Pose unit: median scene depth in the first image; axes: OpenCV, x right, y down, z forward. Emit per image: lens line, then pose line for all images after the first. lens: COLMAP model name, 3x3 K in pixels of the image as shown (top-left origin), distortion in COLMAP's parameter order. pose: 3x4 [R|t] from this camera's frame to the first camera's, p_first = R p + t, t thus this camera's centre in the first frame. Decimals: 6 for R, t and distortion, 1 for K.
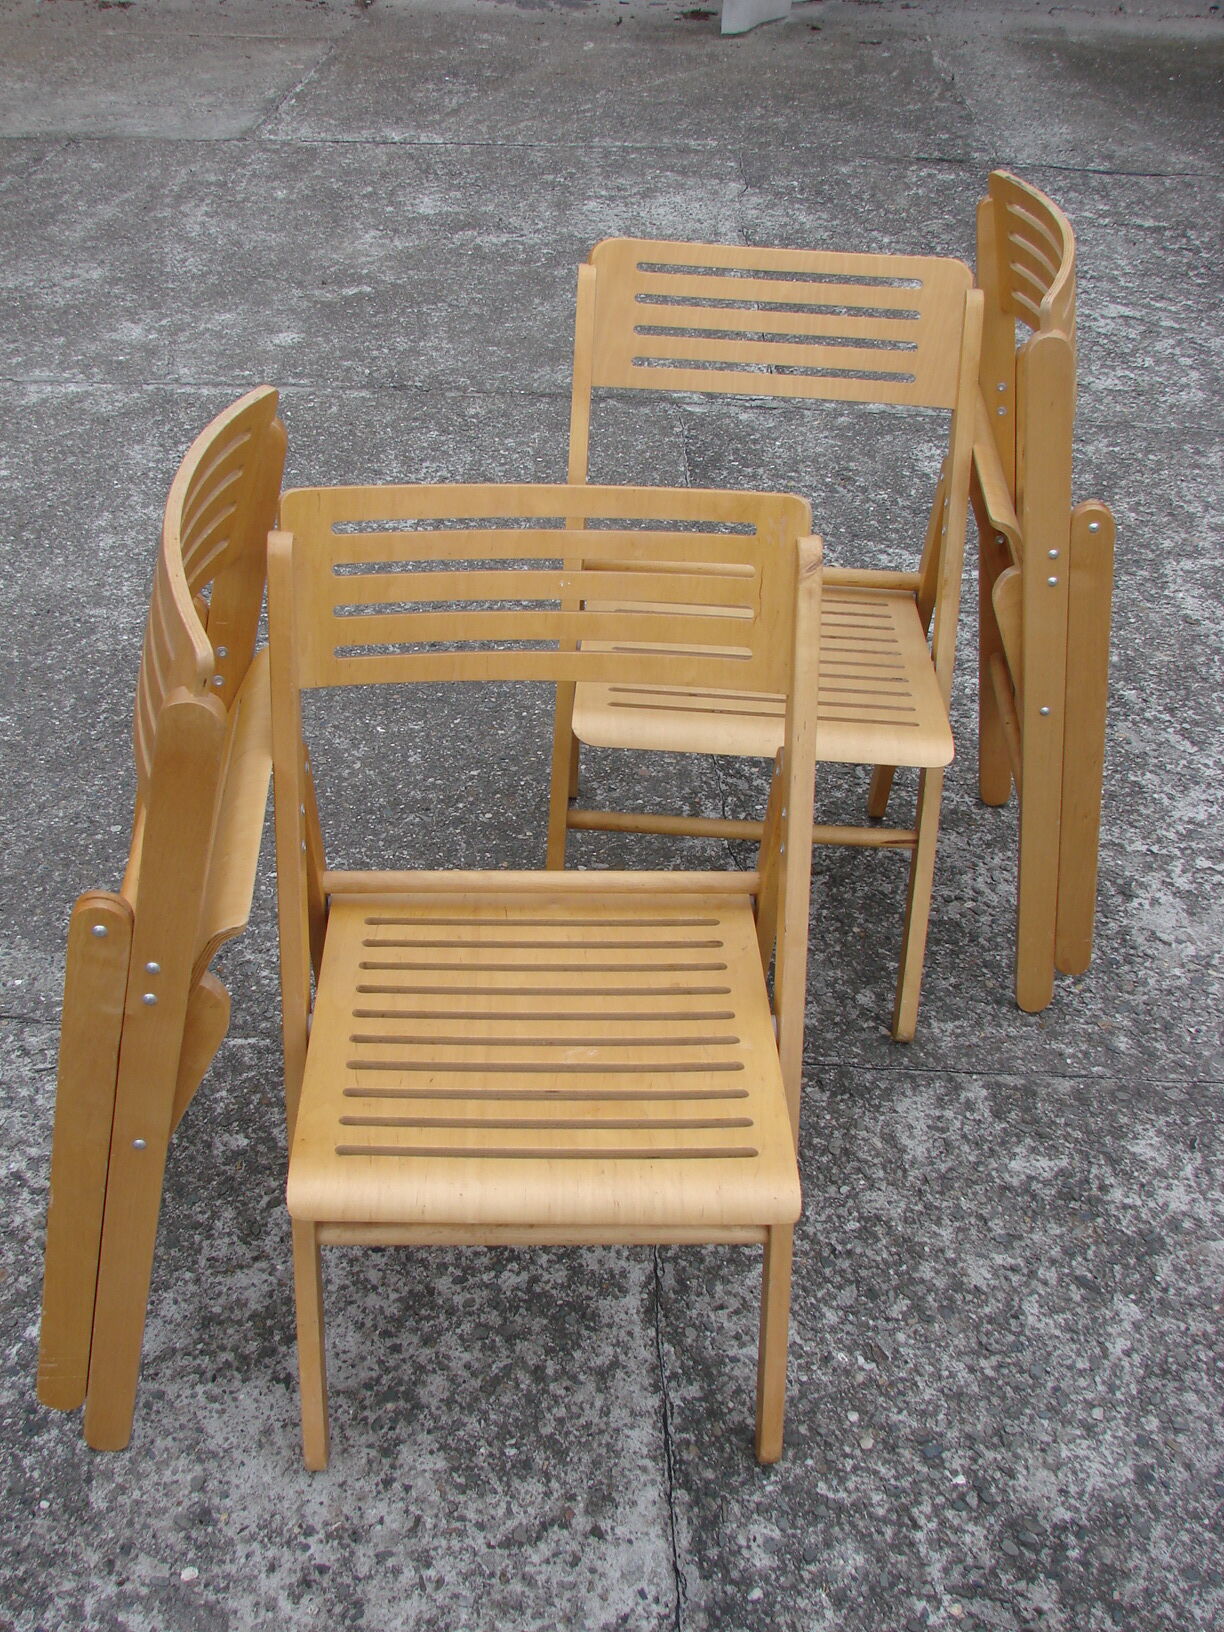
lens RADIAL K [[1753.5, 0, 580.5], [0, 1753.5, 834.4], [0, 0, 1]] dist [-0.219282, 0.270463]
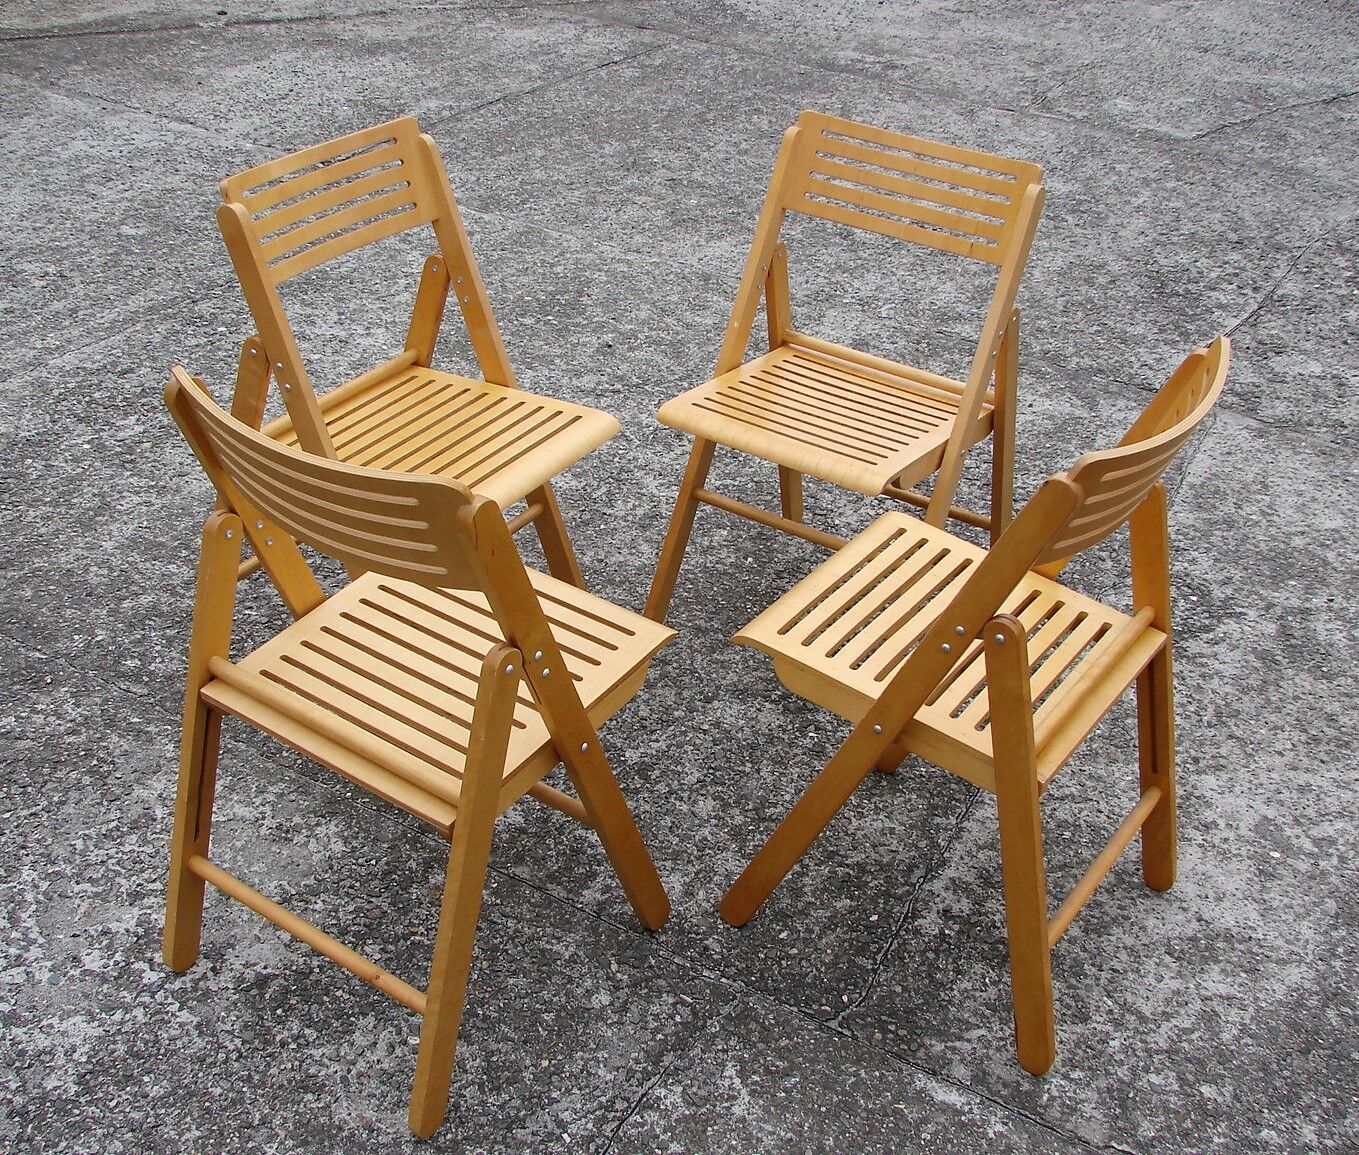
lens RADIAL K [[1745.8, 0, 678.5], [0, 1745.8, 592.7], [0, 0, 1]] dist [-0.216074, 0.265481]
pose [[-0.876660, -0.310818, 0.367233, -0.228666], [0.237592, 0.384040, 0.892224, -1.155760], [-0.418351, 0.869428, -0.262824, 1.325128]]
